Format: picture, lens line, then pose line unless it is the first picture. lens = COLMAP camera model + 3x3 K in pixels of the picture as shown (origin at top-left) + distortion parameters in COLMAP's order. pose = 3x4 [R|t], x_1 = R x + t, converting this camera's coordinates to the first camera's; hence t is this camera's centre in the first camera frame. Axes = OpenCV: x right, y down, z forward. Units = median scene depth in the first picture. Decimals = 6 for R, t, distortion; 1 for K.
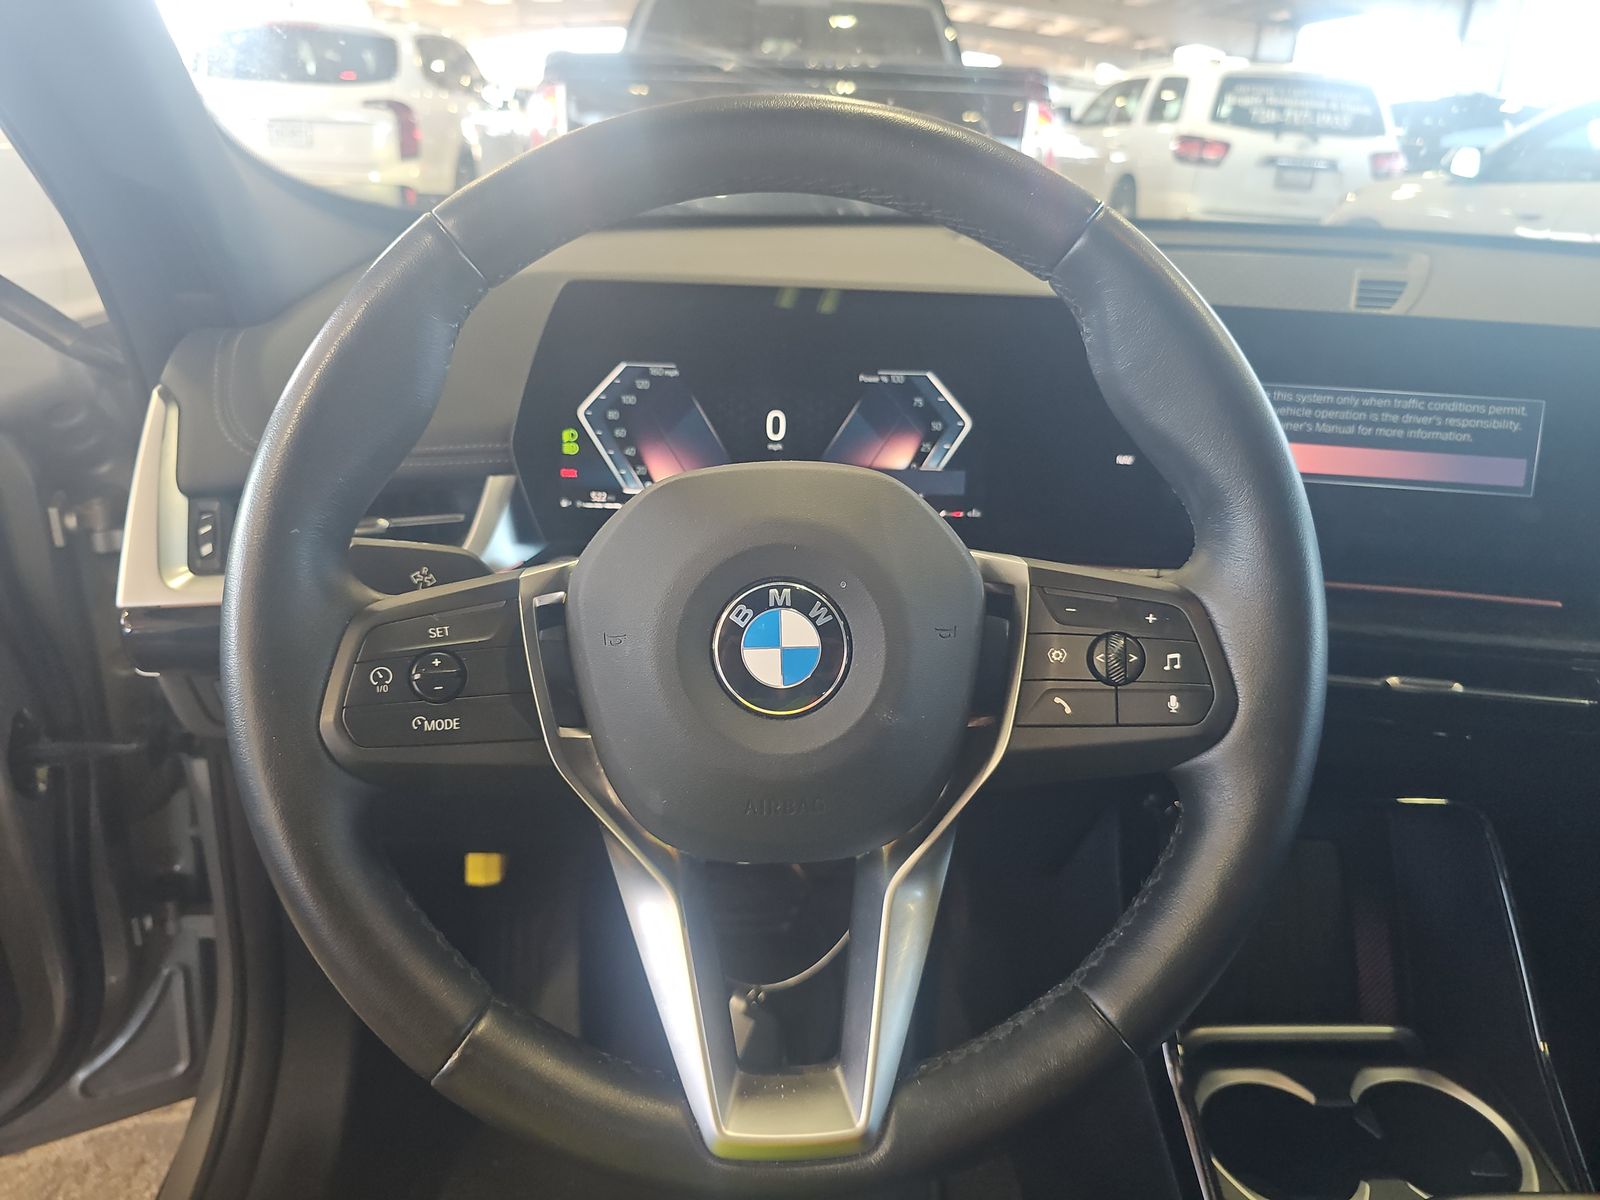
lens RADIAL K [[1163.7, 0, 800.0], [0, 1163.7, 600.0], [0, 0, 1]] dist [0.000036, -0.005691]
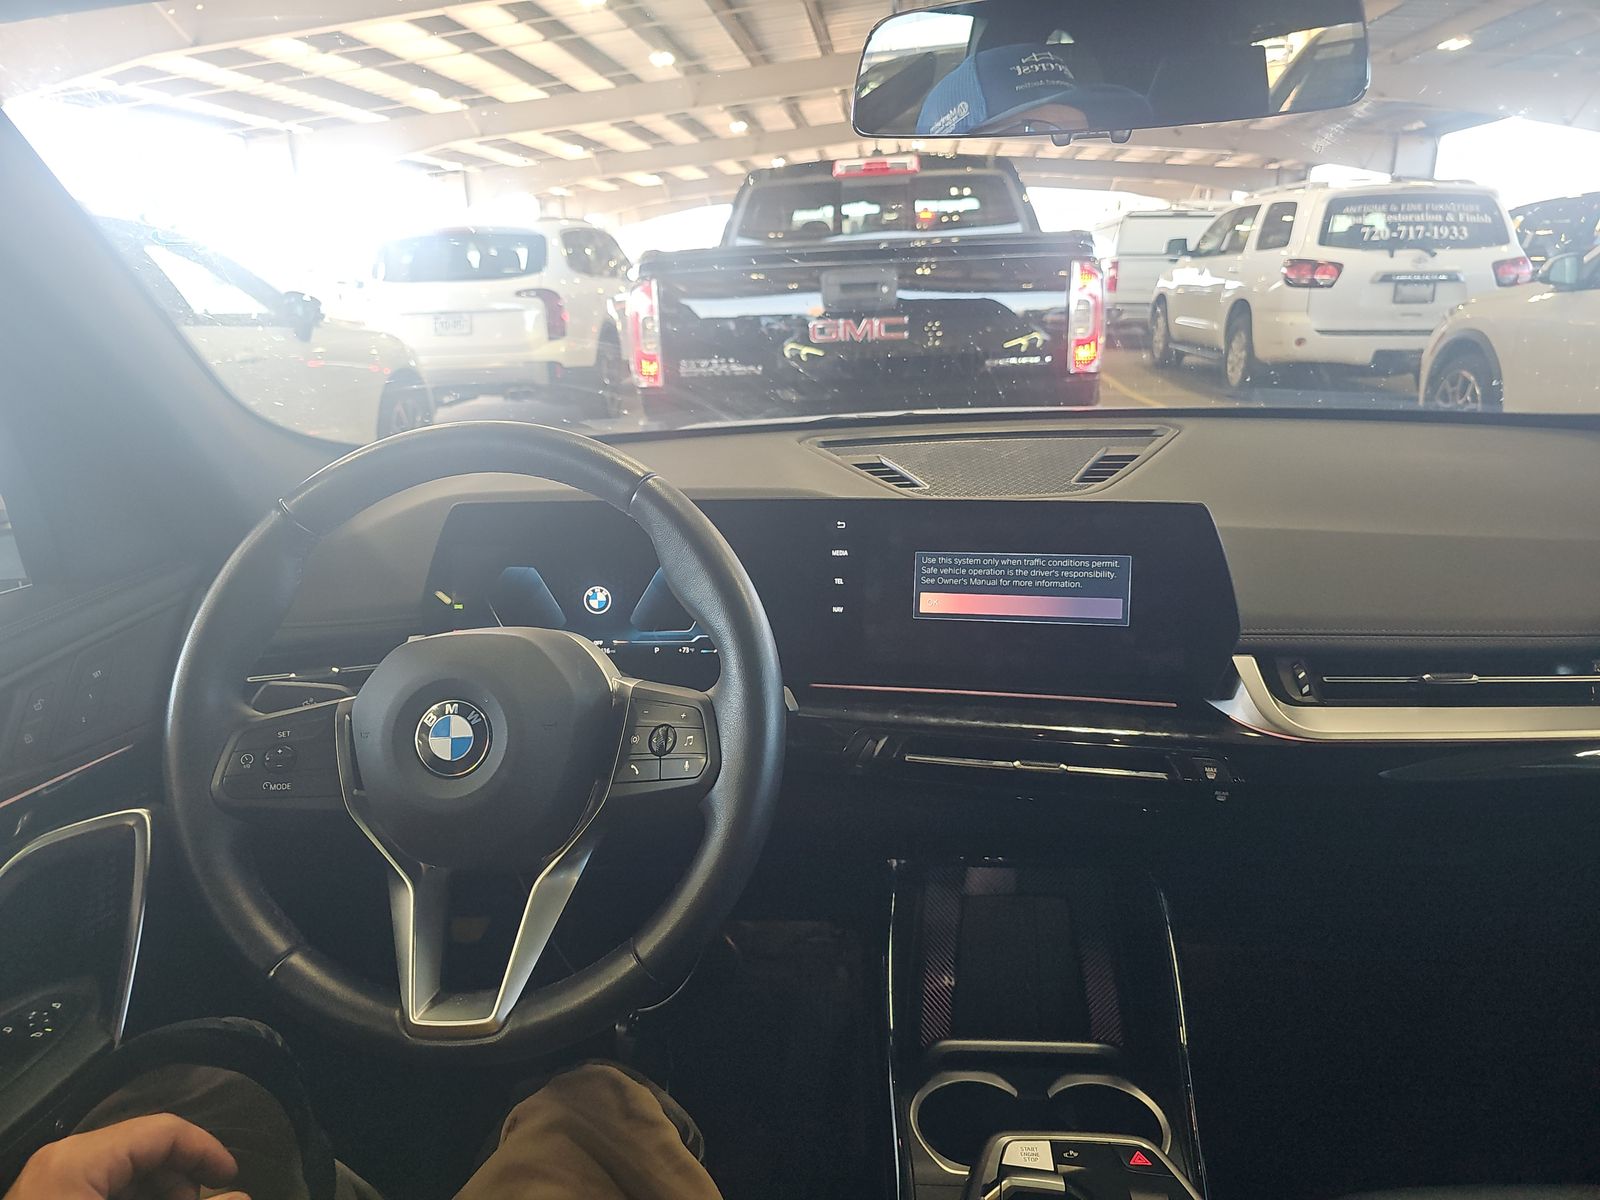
lens RADIAL K [[1163.7, 0, 800.0], [0, 1163.7, 600.0], [0, 0, 1]] dist [0.000036, -0.005691]
pose [[0.989645, -0.039317, -0.138049, 0.385016], [0.023481, 0.993143, -0.114526, 0.024557], [0.141605, 0.110099, 0.983782, -0.348362]]
